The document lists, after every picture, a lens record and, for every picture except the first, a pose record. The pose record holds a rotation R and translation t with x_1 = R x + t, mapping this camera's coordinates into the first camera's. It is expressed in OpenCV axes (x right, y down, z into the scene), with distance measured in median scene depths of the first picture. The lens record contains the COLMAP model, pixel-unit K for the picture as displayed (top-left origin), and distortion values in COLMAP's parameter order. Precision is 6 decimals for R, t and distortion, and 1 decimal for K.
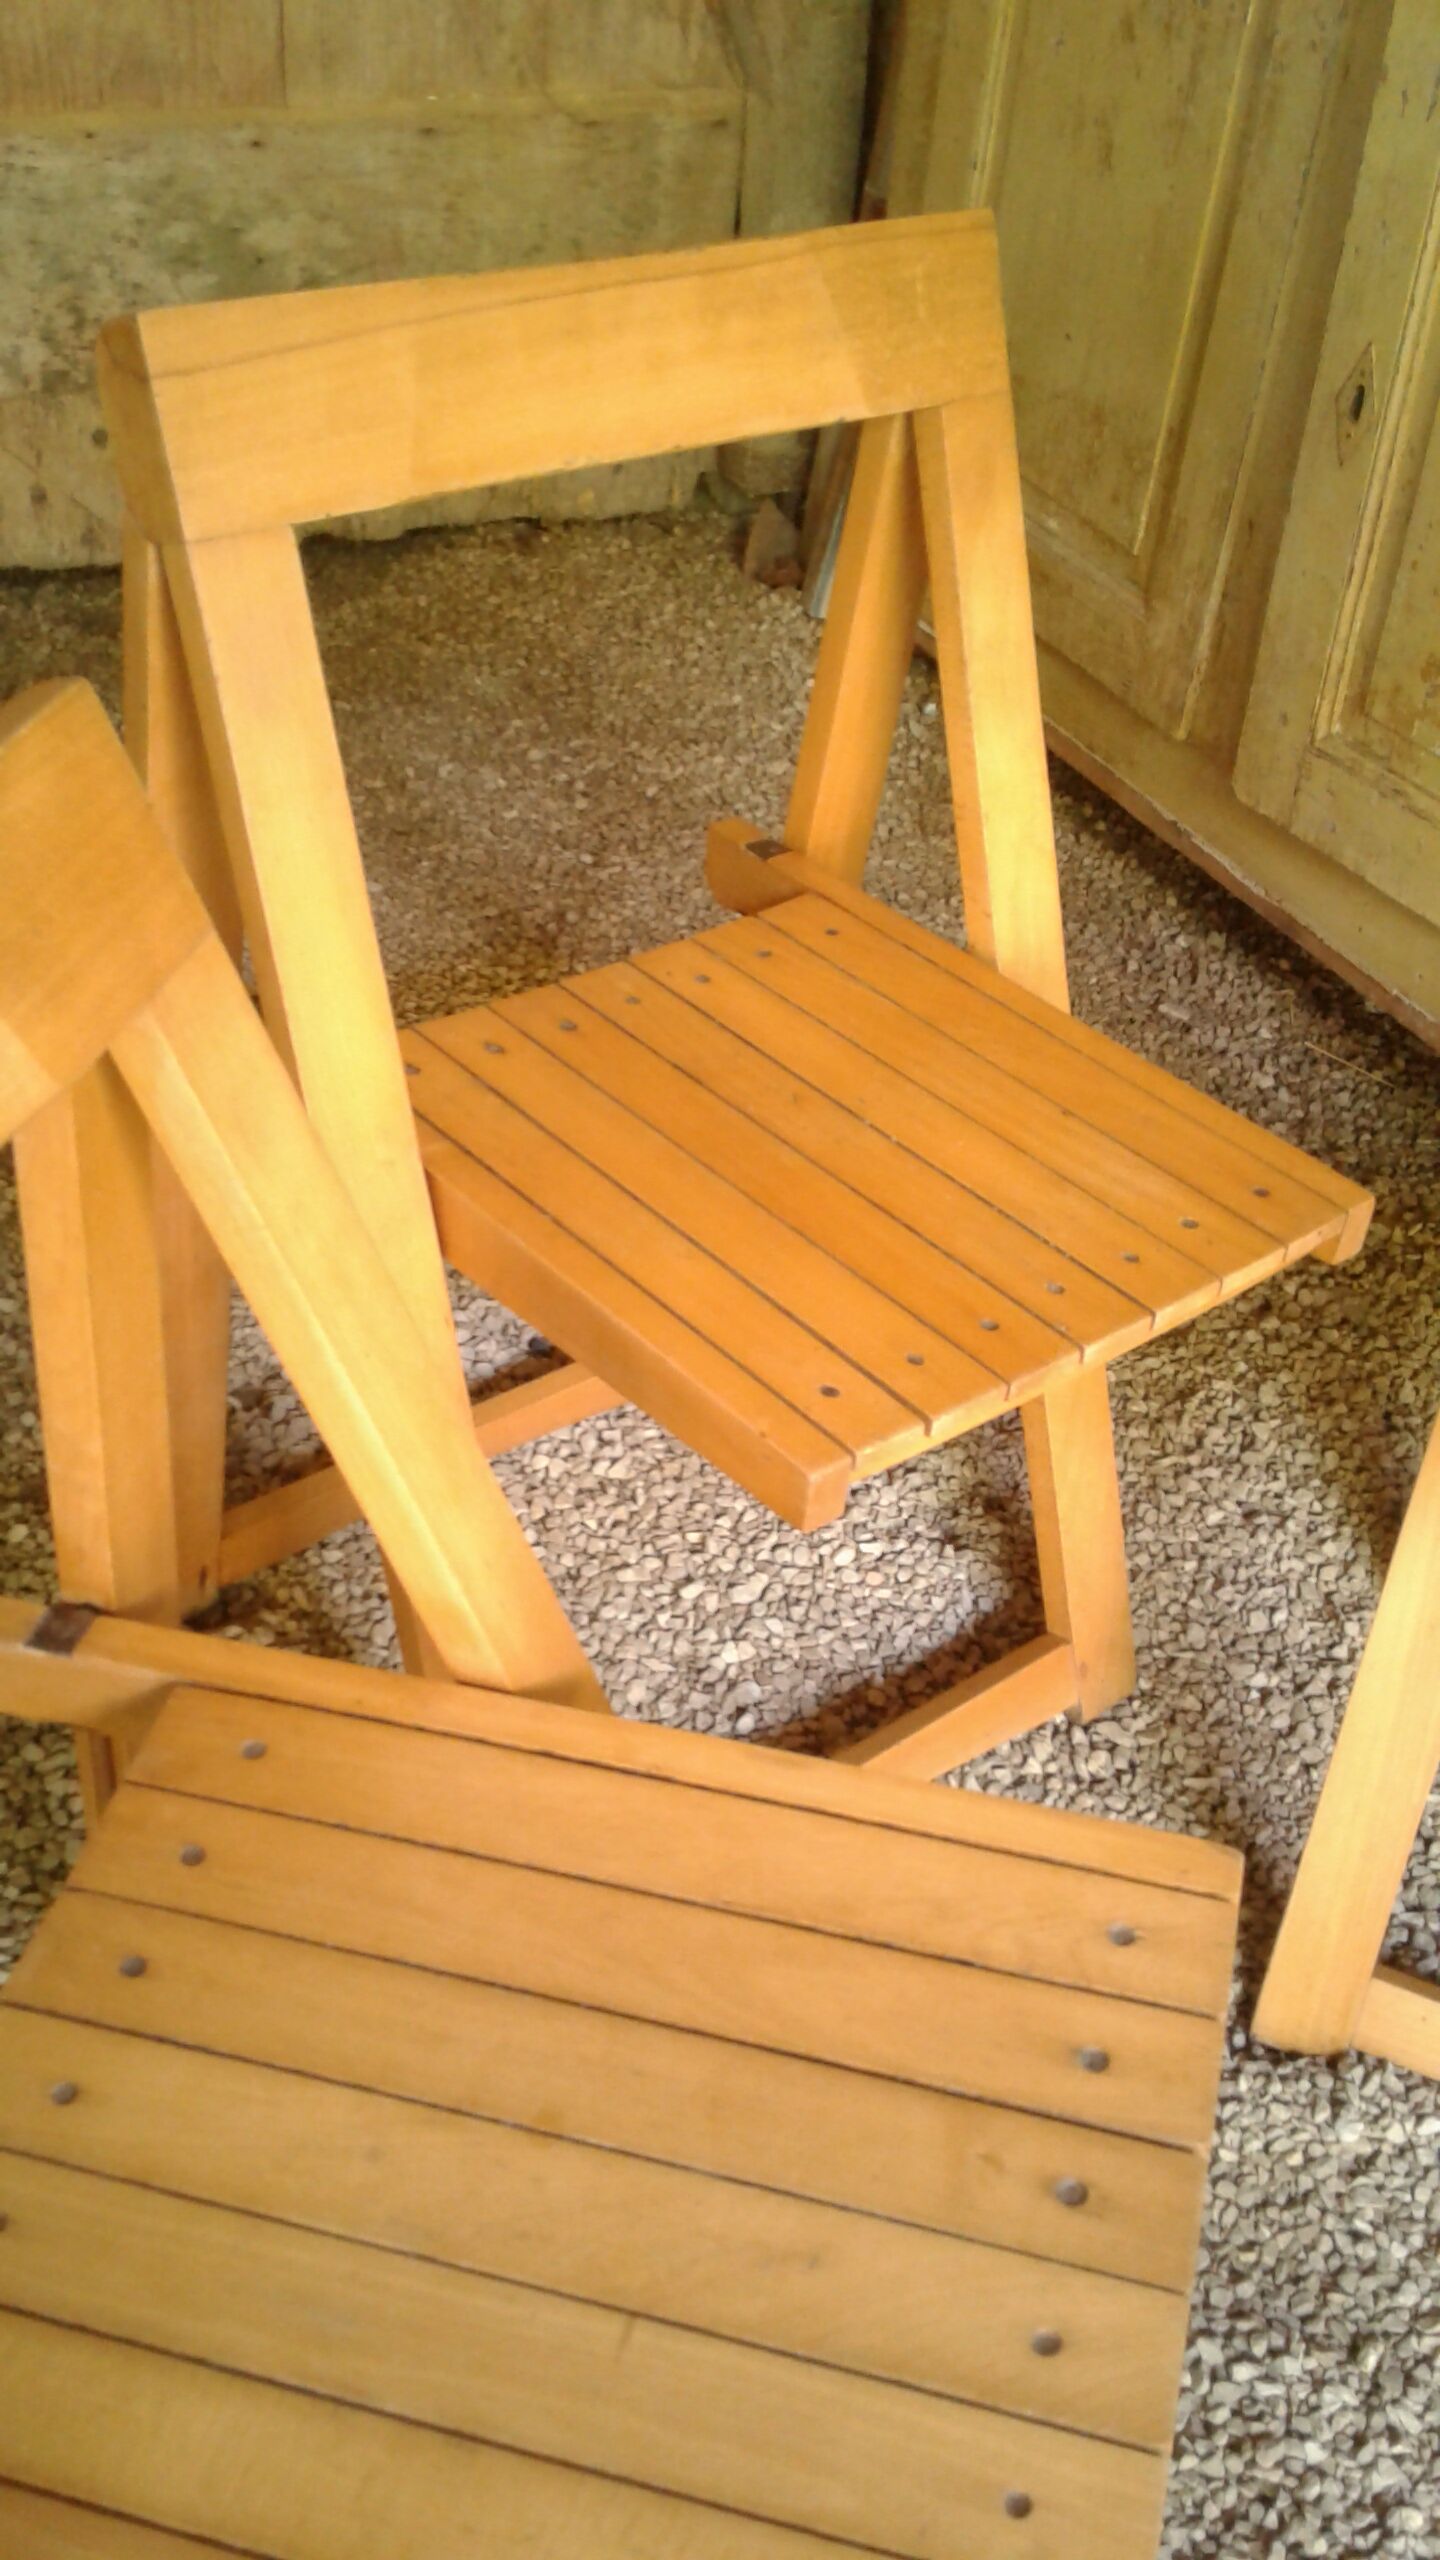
lens RADIAL K [[2419.9, 0, 738.9], [0, 2419.9, 1276.4], [0, 0, 1]] dist [0.028976, 0.000000]
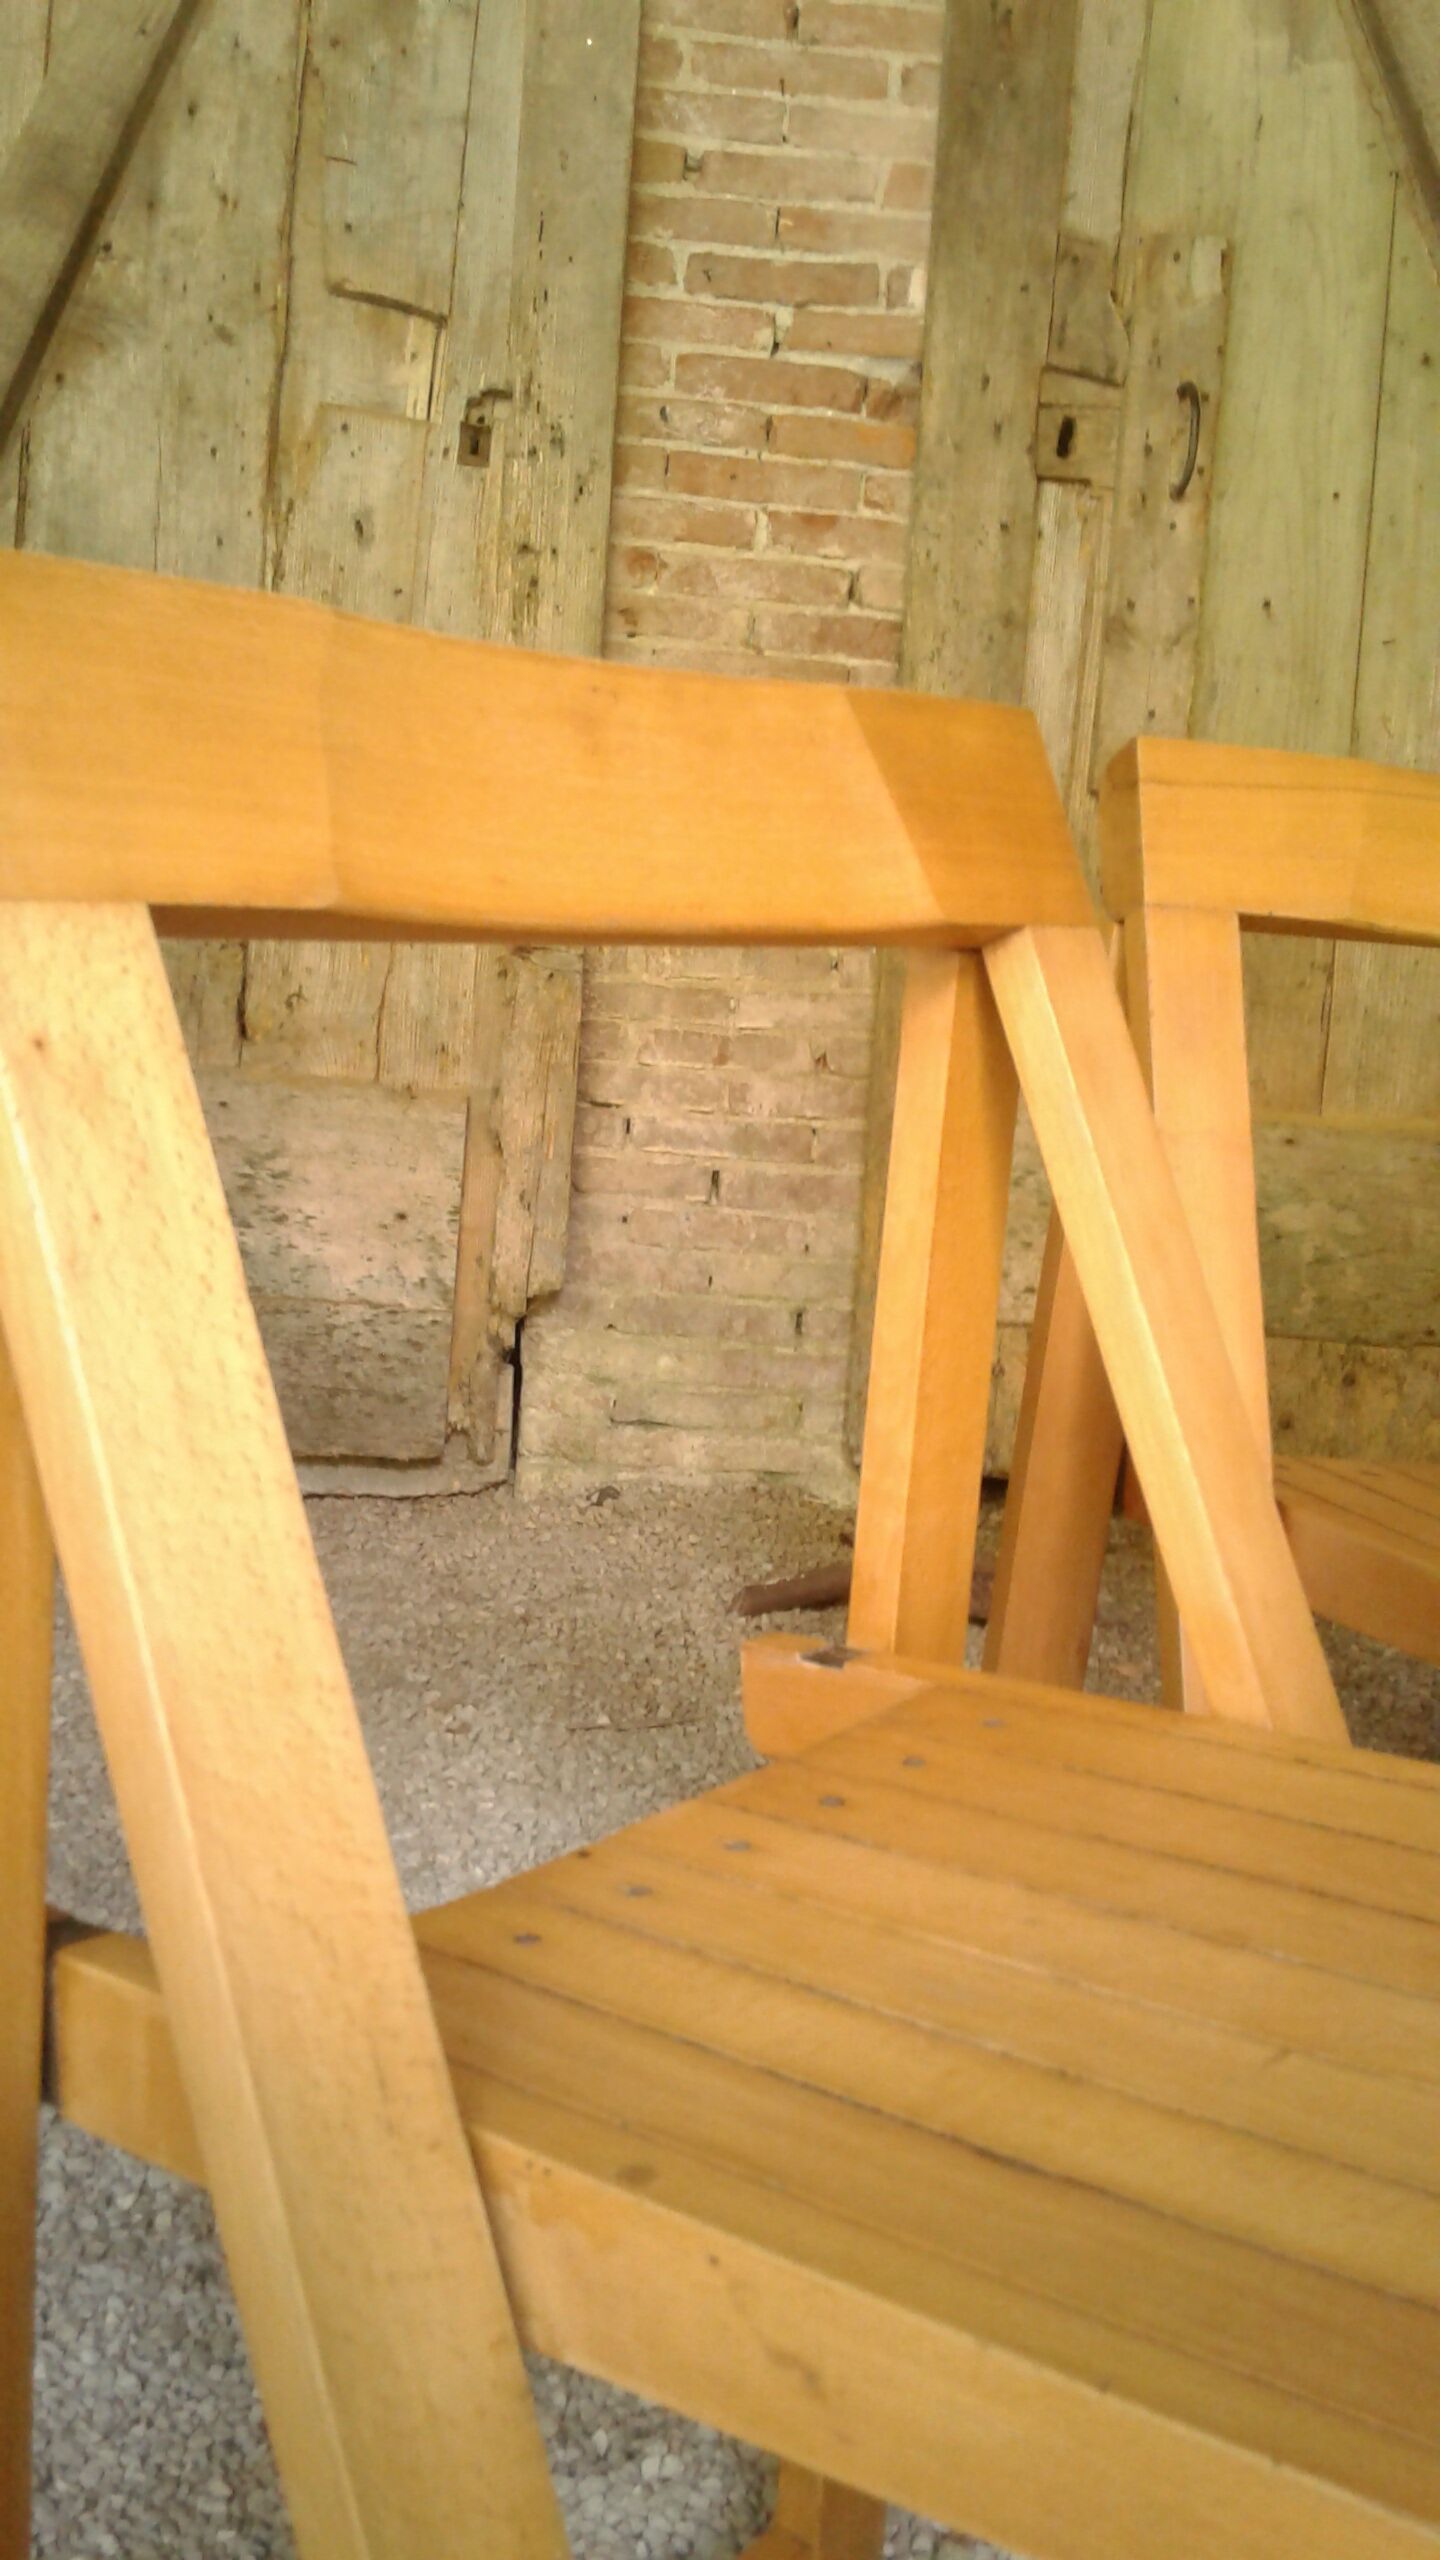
lens RADIAL K [[2419.9, 0, 730.3], [0, 2419.9, 1253.1], [0, 0, 1]] dist [0.028976, 0.000000]
pose [[0.911717, 0.043023, -0.408559, 0.033198], [-0.246974, 0.852122, -0.461402, 0.183415], [0.328291, 0.521572, 0.787520, 0.037386]]
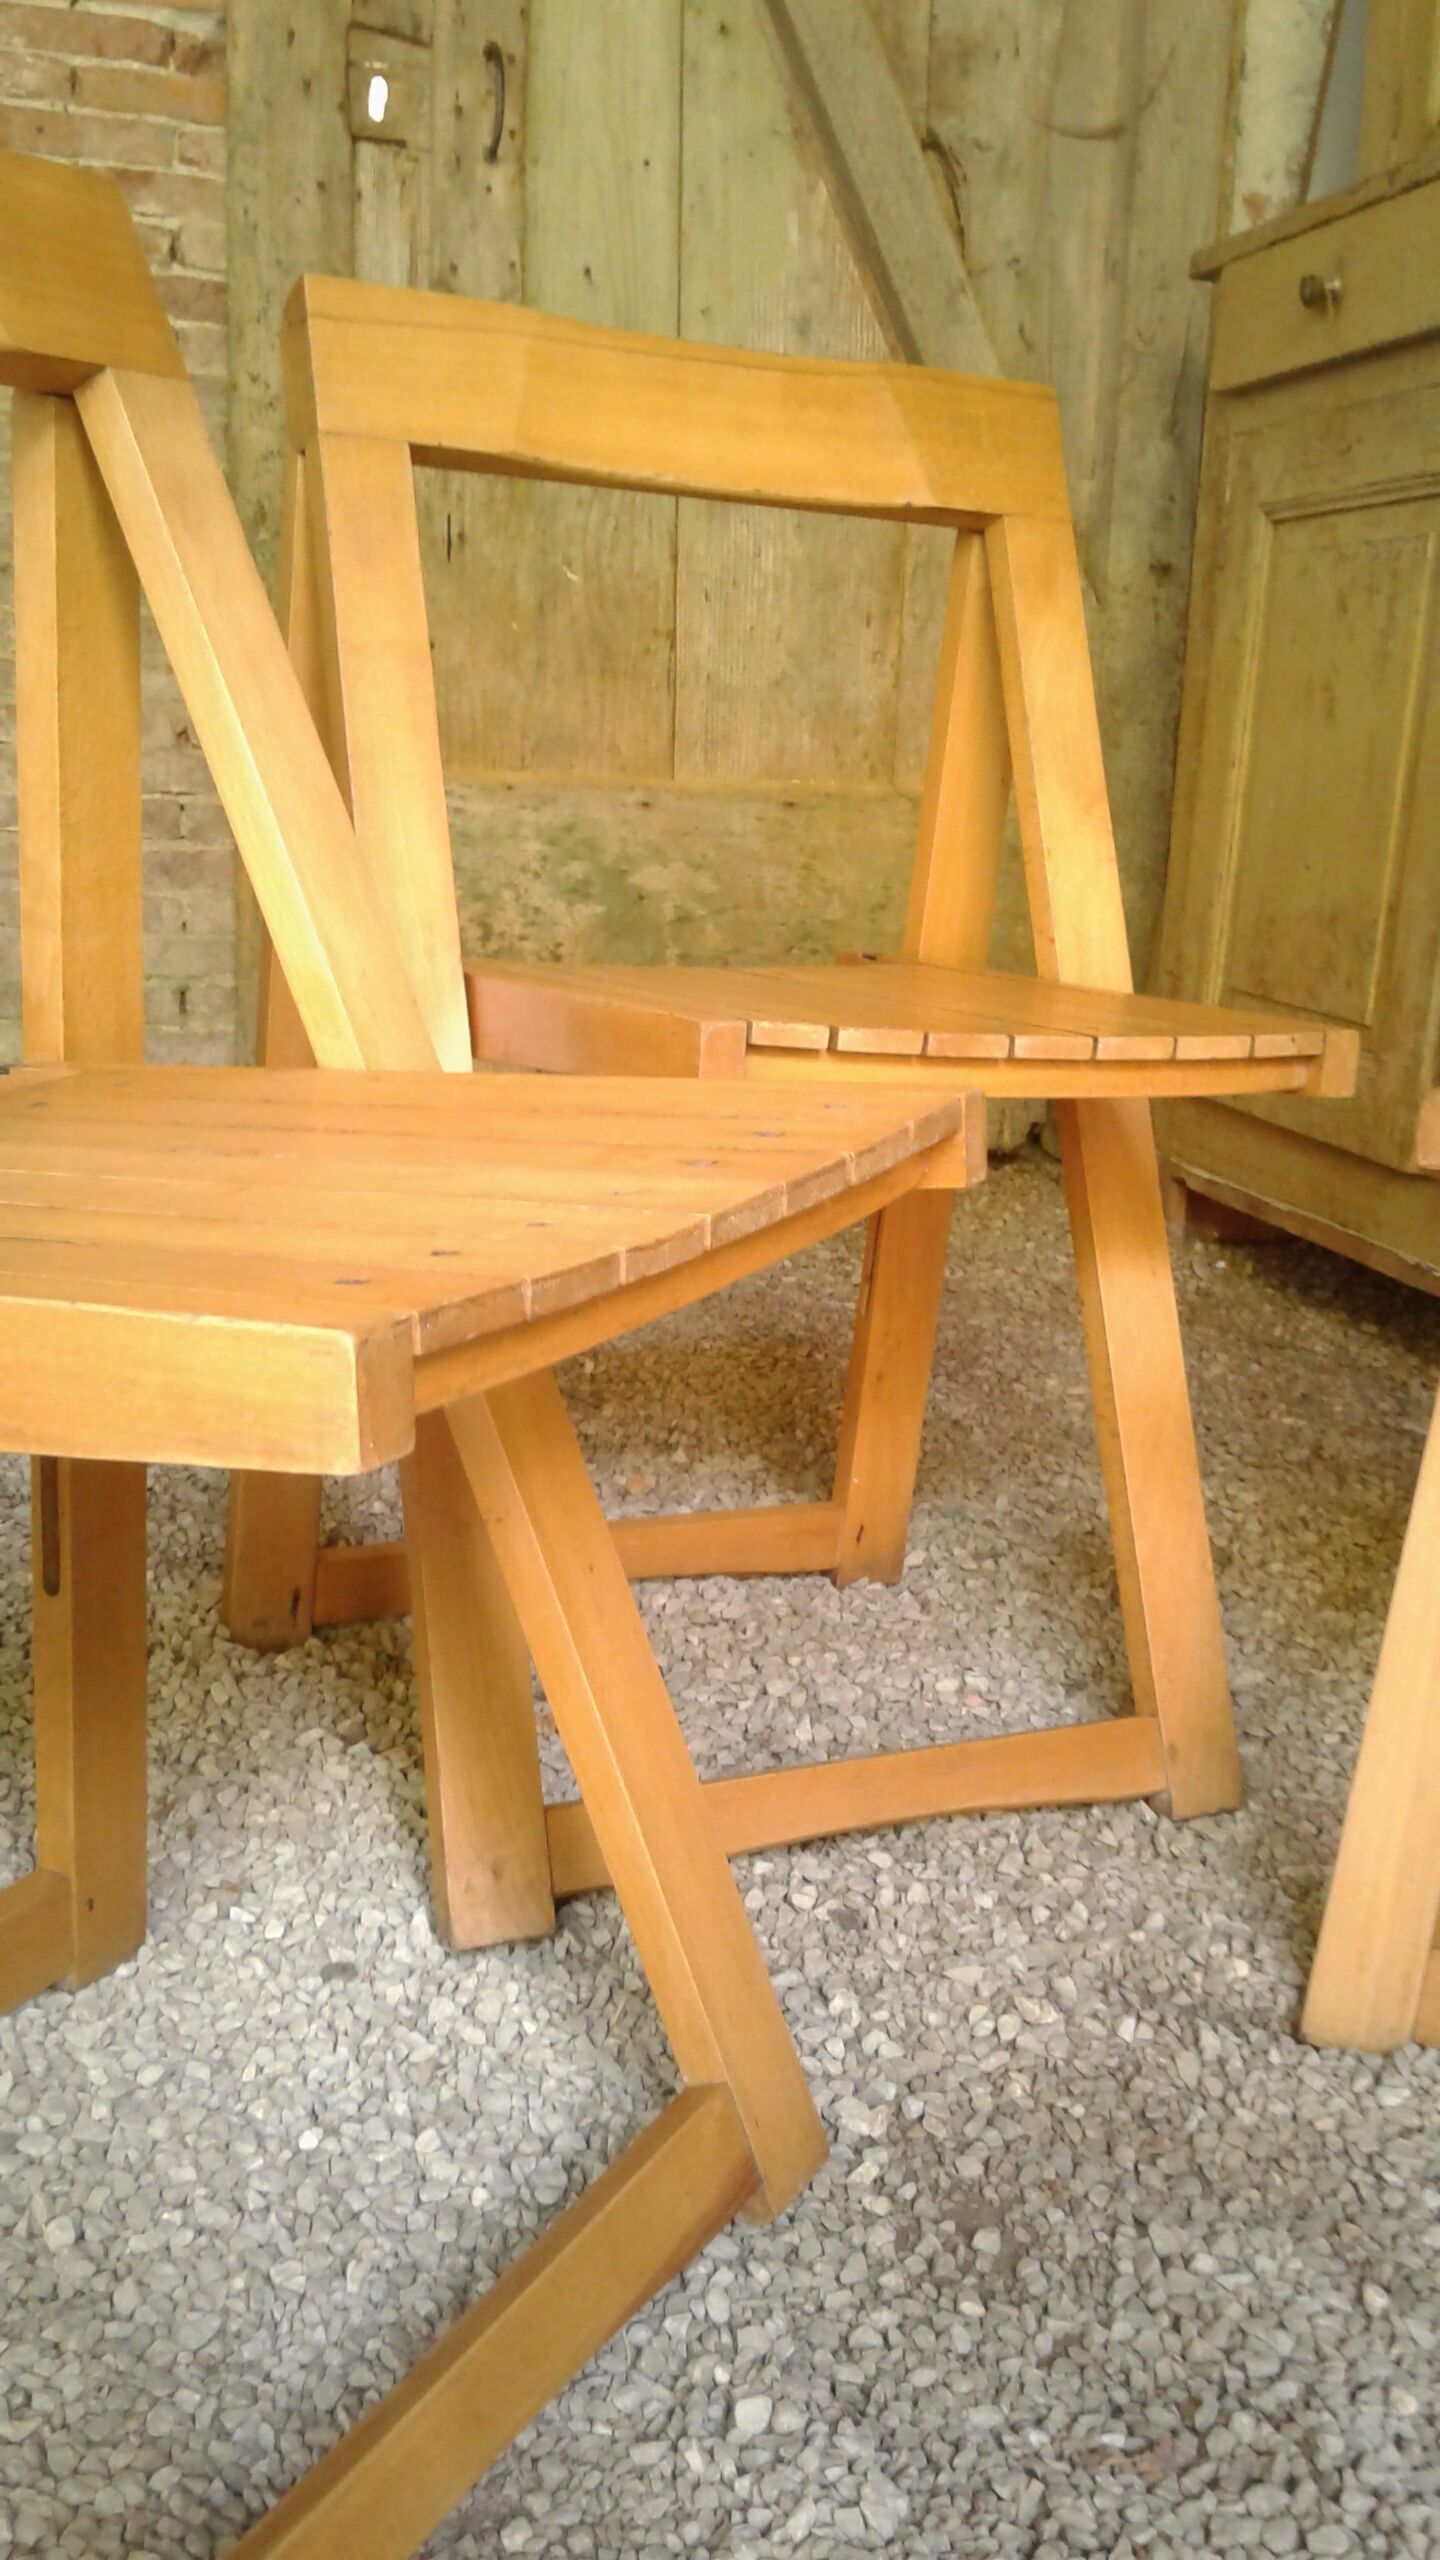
lens RADIAL K [[2419.9, 0, 724.2], [0, 2419.9, 1251.1], [0, 0, 1]] dist [0.028976, 0.000000]
pose [[0.975973, 0.010849, -0.217621, 0.110439], [-0.104047, 0.900738, -0.421717, 0.252035], [0.191444, 0.434228, 0.880225, 0.042587]]
